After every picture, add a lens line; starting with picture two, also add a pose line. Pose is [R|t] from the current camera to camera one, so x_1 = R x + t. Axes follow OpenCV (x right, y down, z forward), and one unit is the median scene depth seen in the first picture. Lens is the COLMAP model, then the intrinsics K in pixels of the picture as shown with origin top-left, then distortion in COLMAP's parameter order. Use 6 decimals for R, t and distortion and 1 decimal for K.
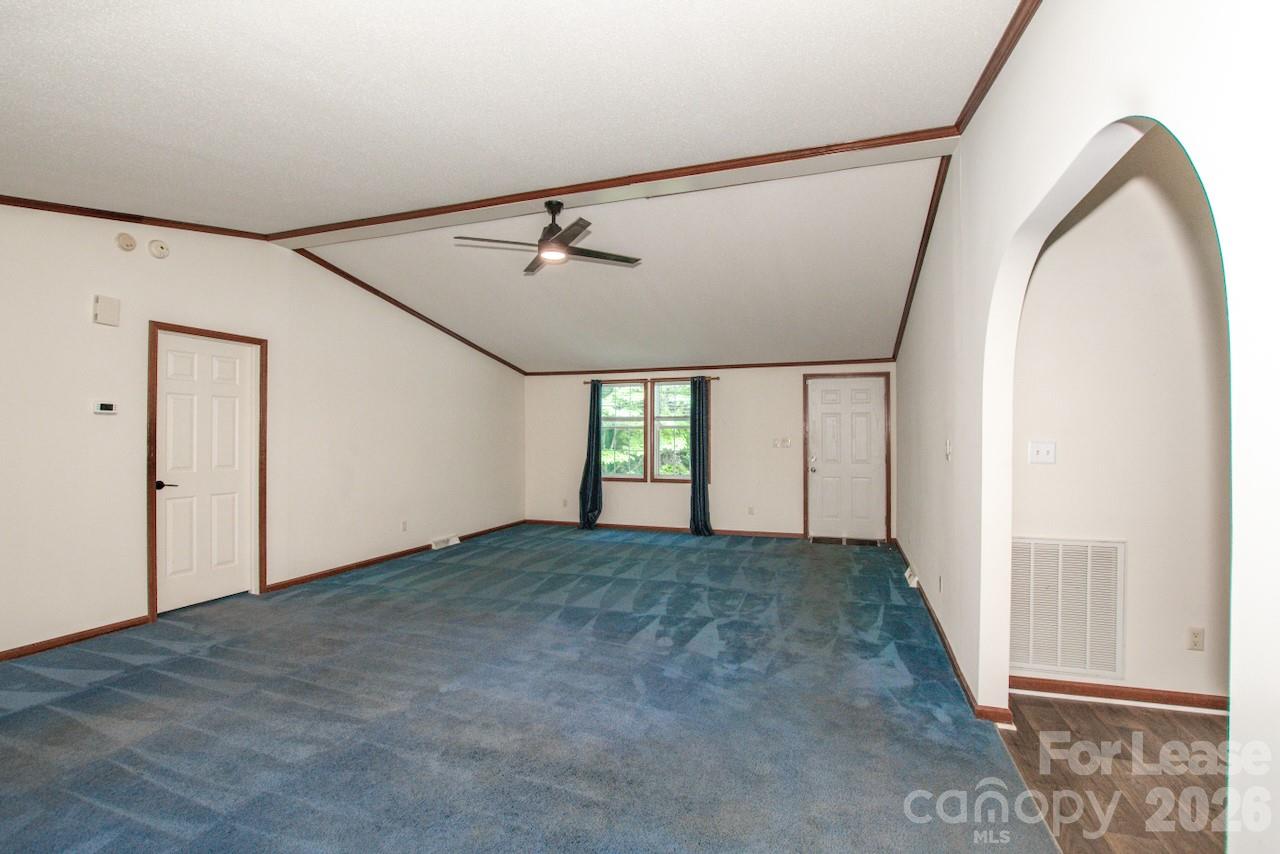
lens RADIAL K [[577.0, 0, 640.8], [0, 577.0, 433.6], [0, 0, 1]] dist [-0.034844, -0.000013]
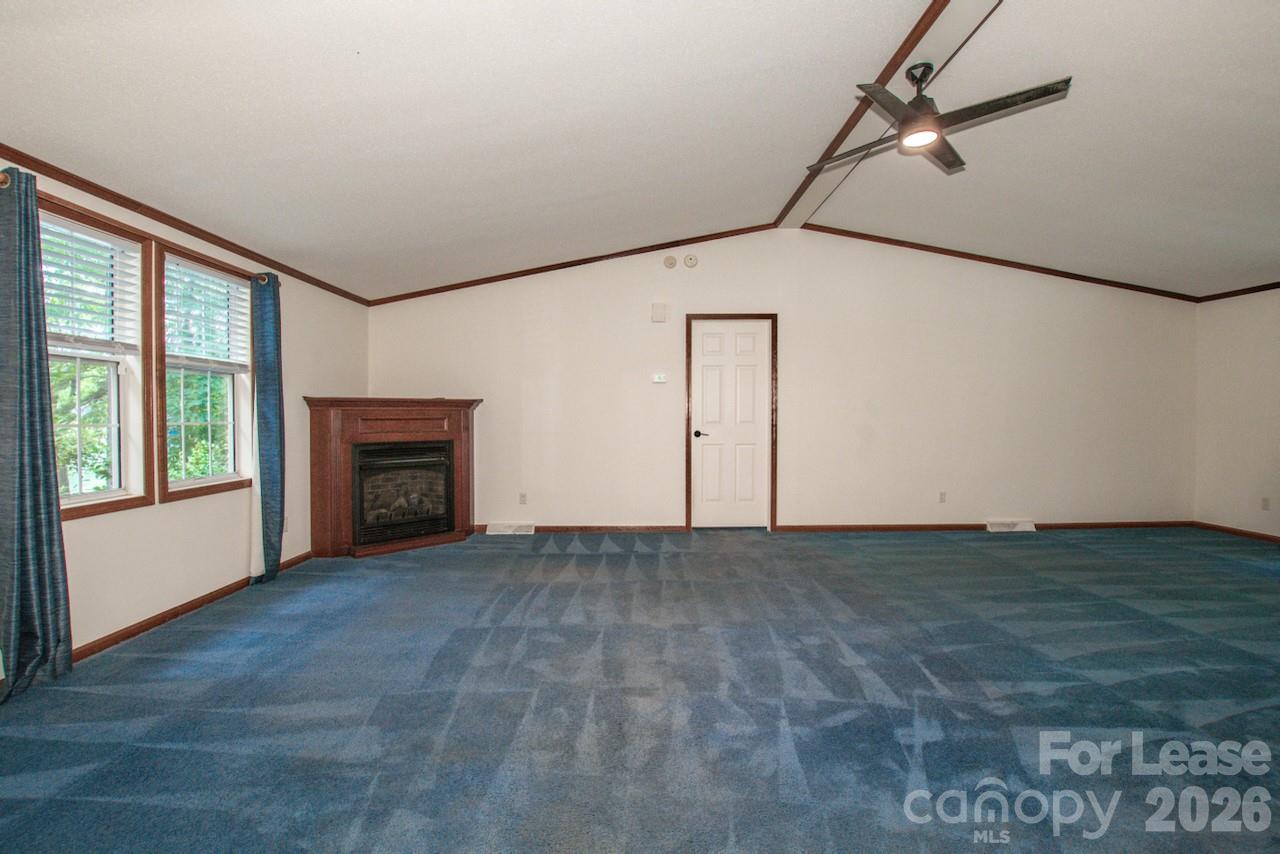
lens RADIAL K [[586.9, 0, 640.0], [0, 586.9, 427.0], [0, 0, 1]] dist [-0.024917, 0.000006]
pose [[0.330652, 0.015514, -0.943625, 0.426489], [0.011608, 0.999722, 0.020504, 0.042205], [0.943681, -0.017733, 0.330380, 0.384219]]
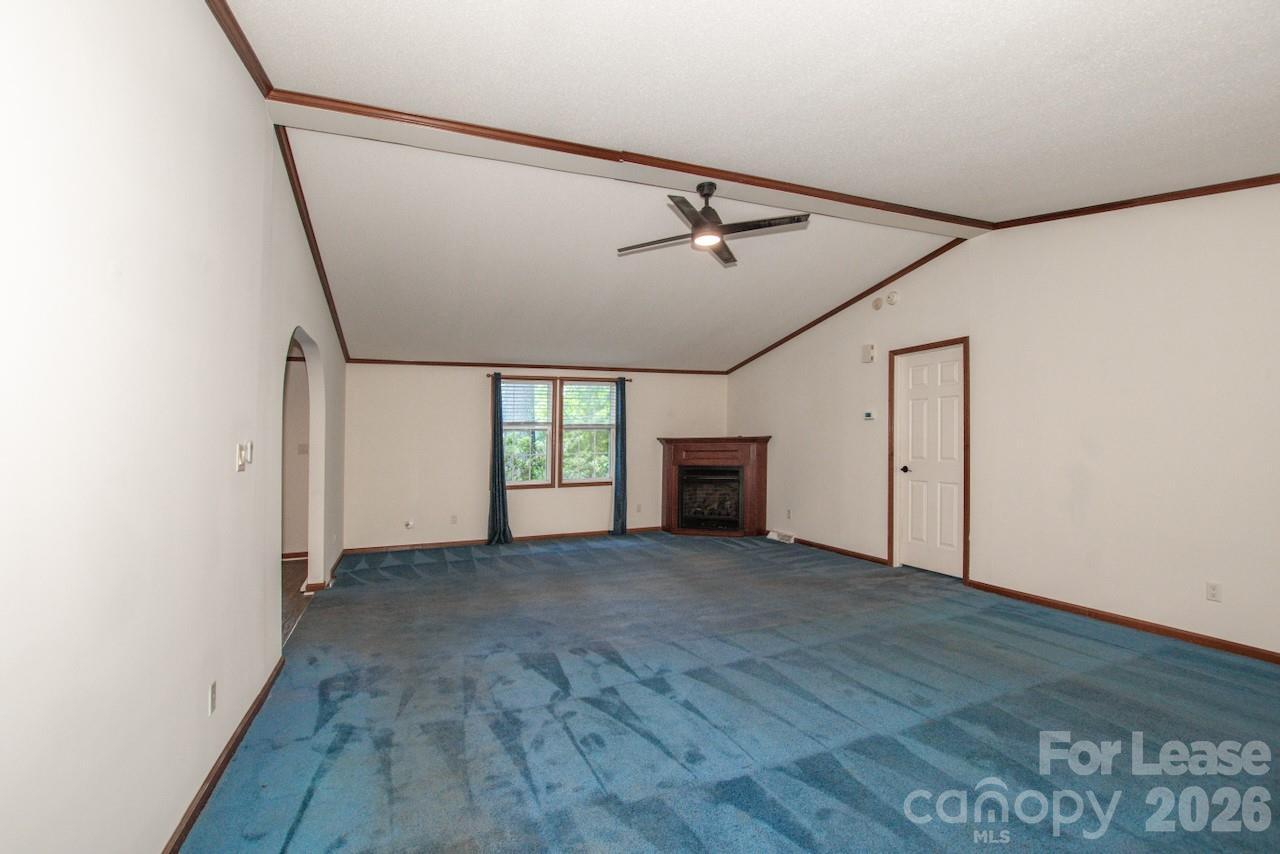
lens RADIAL K [[574.1, 0, 633.4], [0, 574.1, 406.0], [0, 0, 1]] dist [-0.002635, -0.000232]
pose [[-0.745008, -0.029876, -0.666386, 0.532141], [0.018573, 0.997680, -0.065493, 0.017828], [0.666797, -0.061170, -0.742725, 1.534120]]
